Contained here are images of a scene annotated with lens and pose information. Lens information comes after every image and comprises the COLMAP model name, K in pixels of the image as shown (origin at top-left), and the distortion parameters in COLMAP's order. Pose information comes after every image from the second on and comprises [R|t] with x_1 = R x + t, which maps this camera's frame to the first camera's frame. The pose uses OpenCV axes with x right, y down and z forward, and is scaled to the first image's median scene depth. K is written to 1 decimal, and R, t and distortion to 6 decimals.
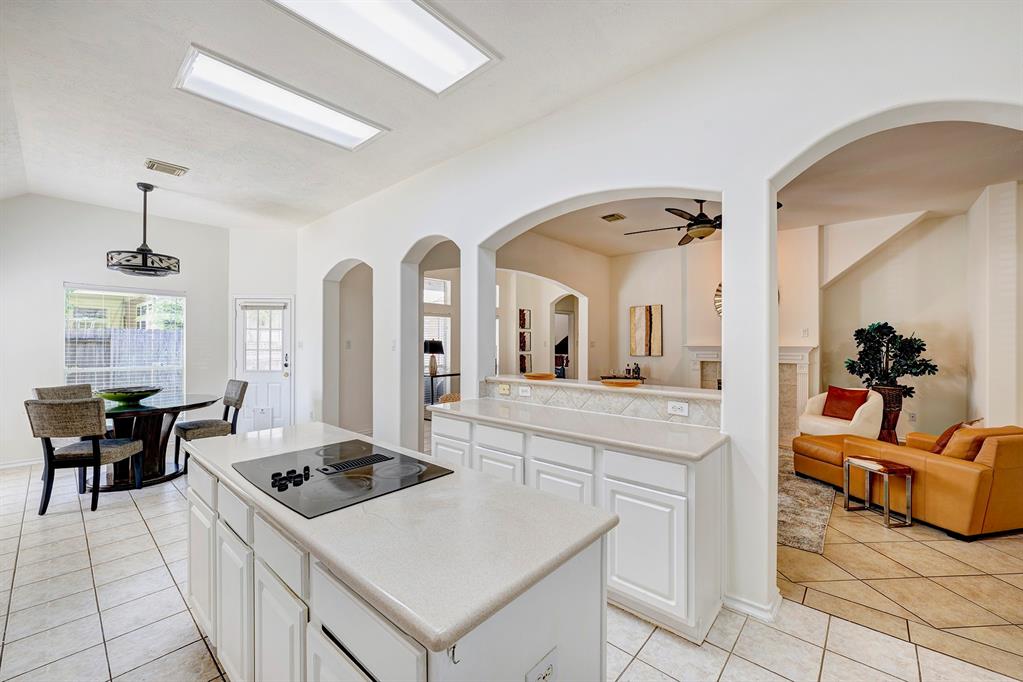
lens RADIAL K [[407.0, 0, 516.0], [0, 407.0, 343.1], [0, 0, 1]] dist [-0.001371, -0.000094]
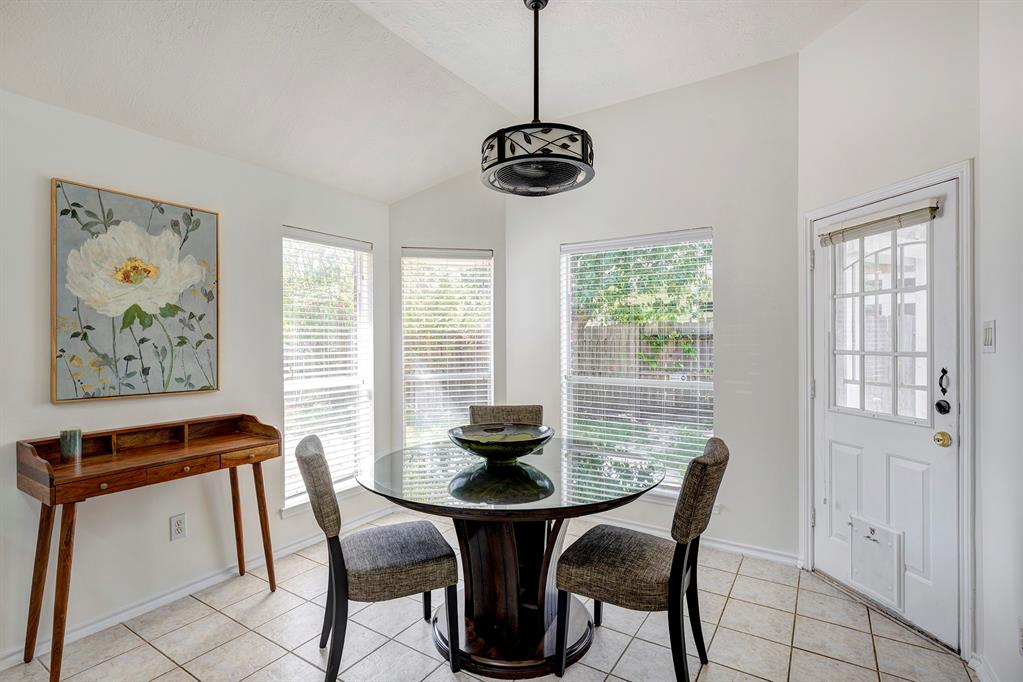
lens RADIAL K [[512.1, 0, 509.9], [0, 512.1, 341.1], [0, 0, 1]] dist [-0.011815, 0.001076]
pose [[0.144859, -0.004566, -0.989442, -0.247577], [0.001636, 0.999989, -0.004375, 0.007700], [0.989451, -0.000985, 0.144865, 0.639452]]
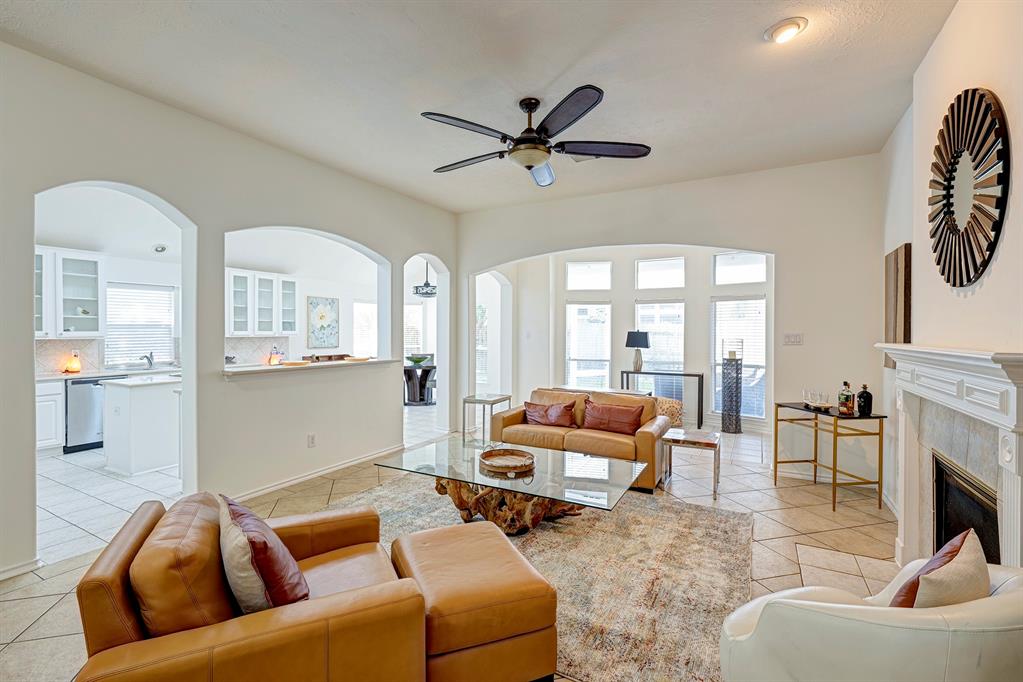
lens RADIAL K [[454.7, 0, 495.3], [0, 454.7, 331.2], [0, 0, 1]] dist [-0.002312, -0.000086]
pose [[0.218333, -0.001624, -0.975873, 0.899335], [-0.007132, 0.999969, -0.003260, -0.002906], [0.975848, 0.007672, 0.218314, 0.621168]]
